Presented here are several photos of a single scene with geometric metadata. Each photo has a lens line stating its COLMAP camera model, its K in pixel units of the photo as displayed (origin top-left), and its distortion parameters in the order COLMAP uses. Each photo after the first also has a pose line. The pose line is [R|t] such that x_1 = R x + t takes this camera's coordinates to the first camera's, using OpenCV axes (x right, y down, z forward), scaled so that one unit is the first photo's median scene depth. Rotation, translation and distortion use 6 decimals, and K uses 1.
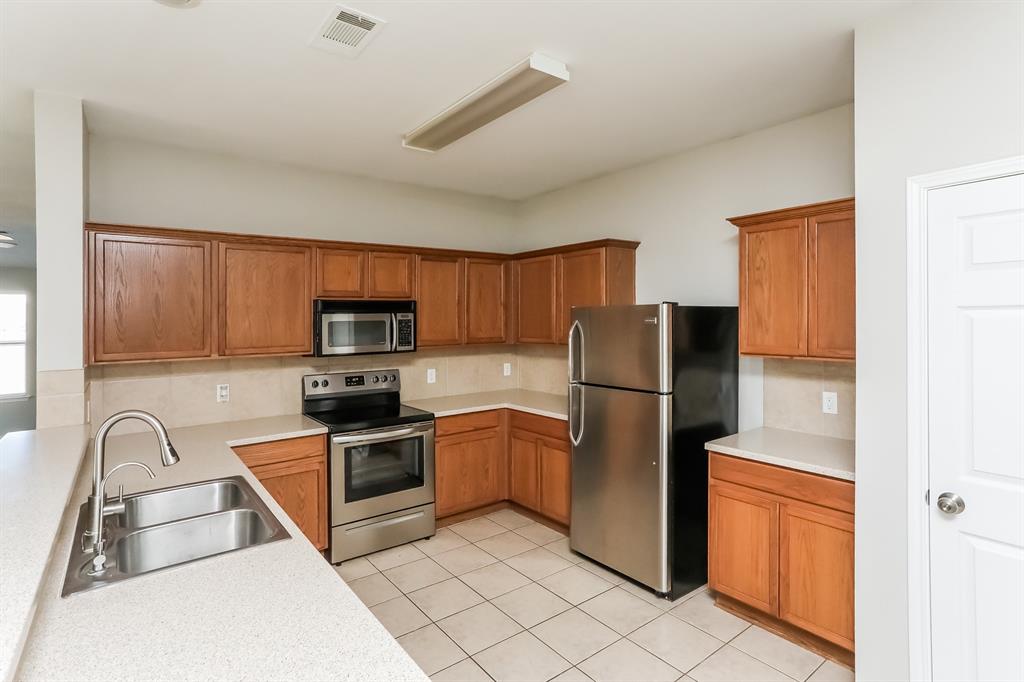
lens RADIAL K [[519.1, 0, 499.6], [0, 519.1, 321.7], [0, 0, 1]] dist [-0.005434, 0.006231]
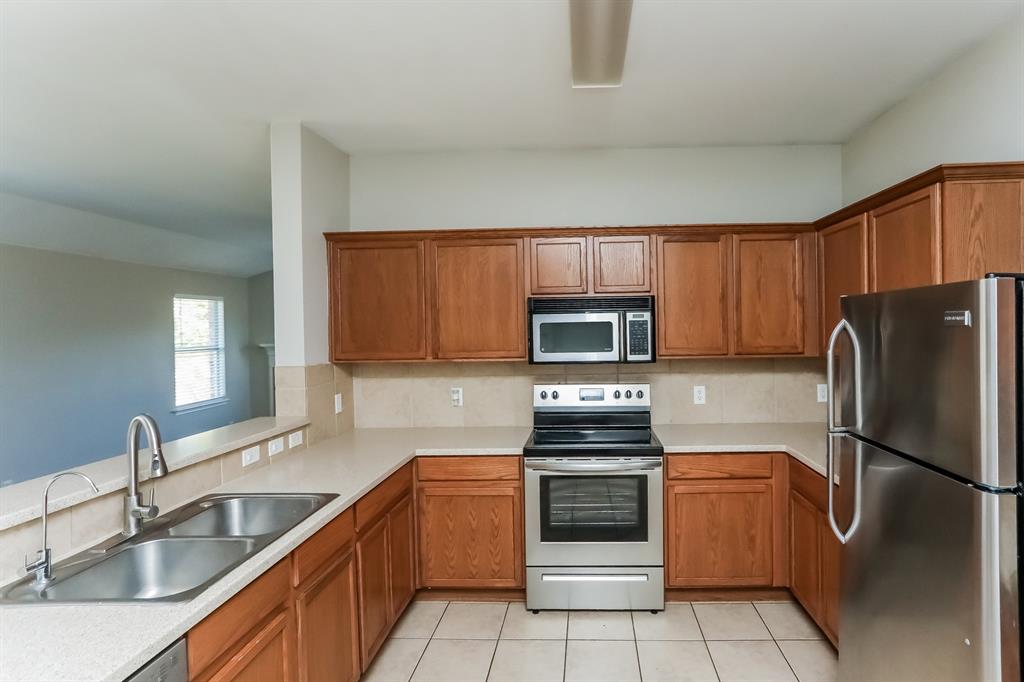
lens RADIAL K [[535.9, 0, 531.6], [0, 535.9, 332.0], [0, 0, 1]] dist [-0.014577, 0.000934]
pose [[0.794968, 0.007937, -0.606600, 0.183063], [0.000186, 0.999911, 0.013327, 0.002348], [0.606652, -0.010707, 0.794896, 0.279053]]
